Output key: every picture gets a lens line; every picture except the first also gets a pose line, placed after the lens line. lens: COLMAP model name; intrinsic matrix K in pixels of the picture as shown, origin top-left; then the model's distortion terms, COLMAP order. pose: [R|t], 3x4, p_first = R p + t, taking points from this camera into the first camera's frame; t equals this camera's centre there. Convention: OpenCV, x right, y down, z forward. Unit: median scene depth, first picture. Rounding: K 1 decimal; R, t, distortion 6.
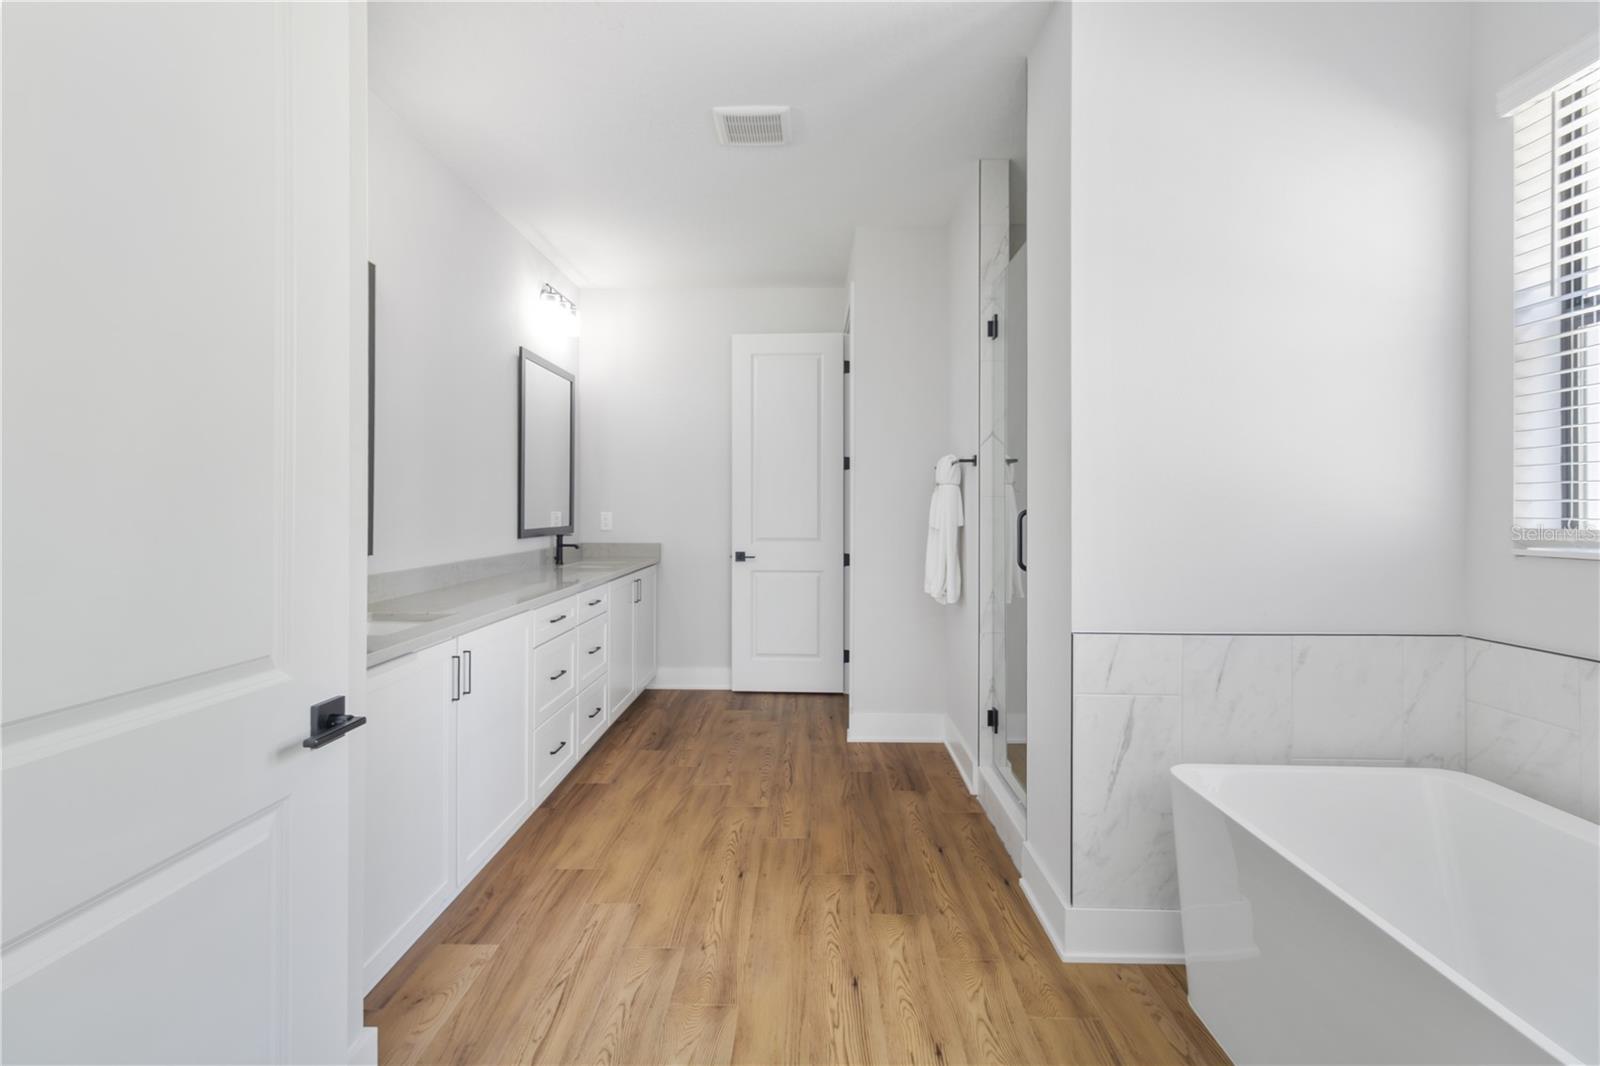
lens RADIAL K [[756.6, 0, 772.8], [0, 756.6, 503.5], [0, 0, 1]] dist [0.007922, -0.000540]
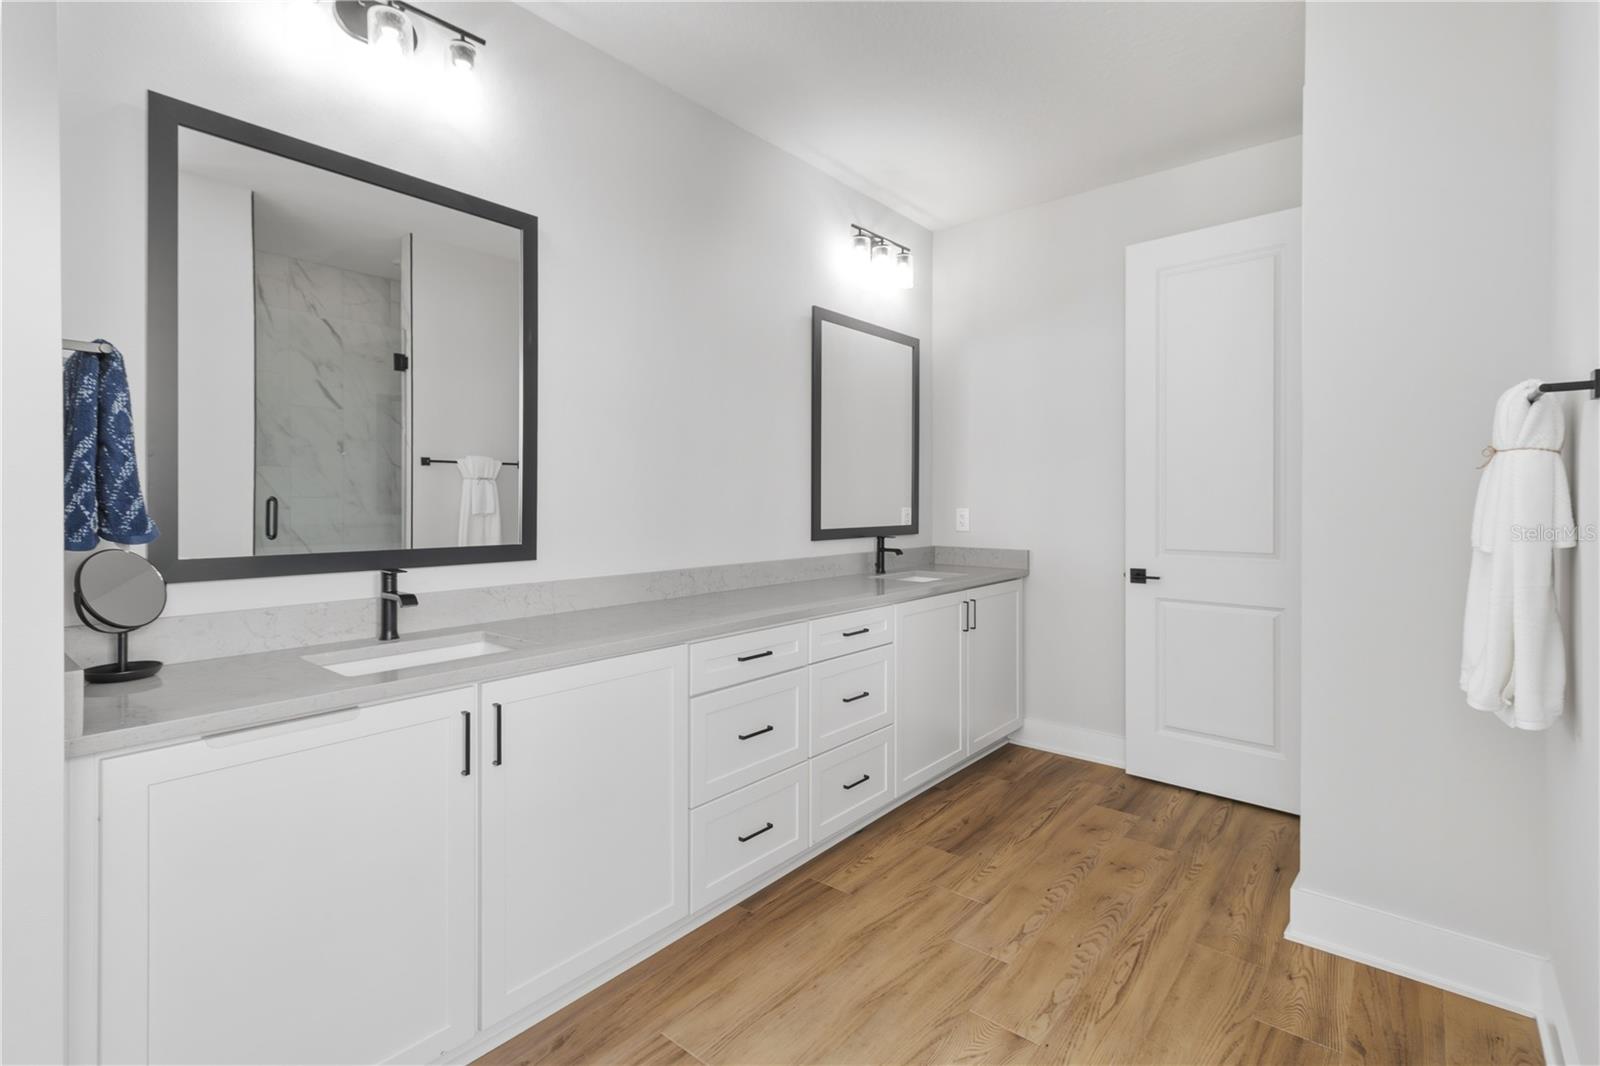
lens RADIAL K [[756.6, 0, 761.1], [0, 756.6, 503.4], [0, 0, 1]] dist [0.007922, -0.000540]
pose [[0.791577, 0.001349, -0.611068, 0.137336], [0.003161, 0.999975, 0.006302, 0.001006], [0.611061, -0.006920, 0.791553, 0.353020]]
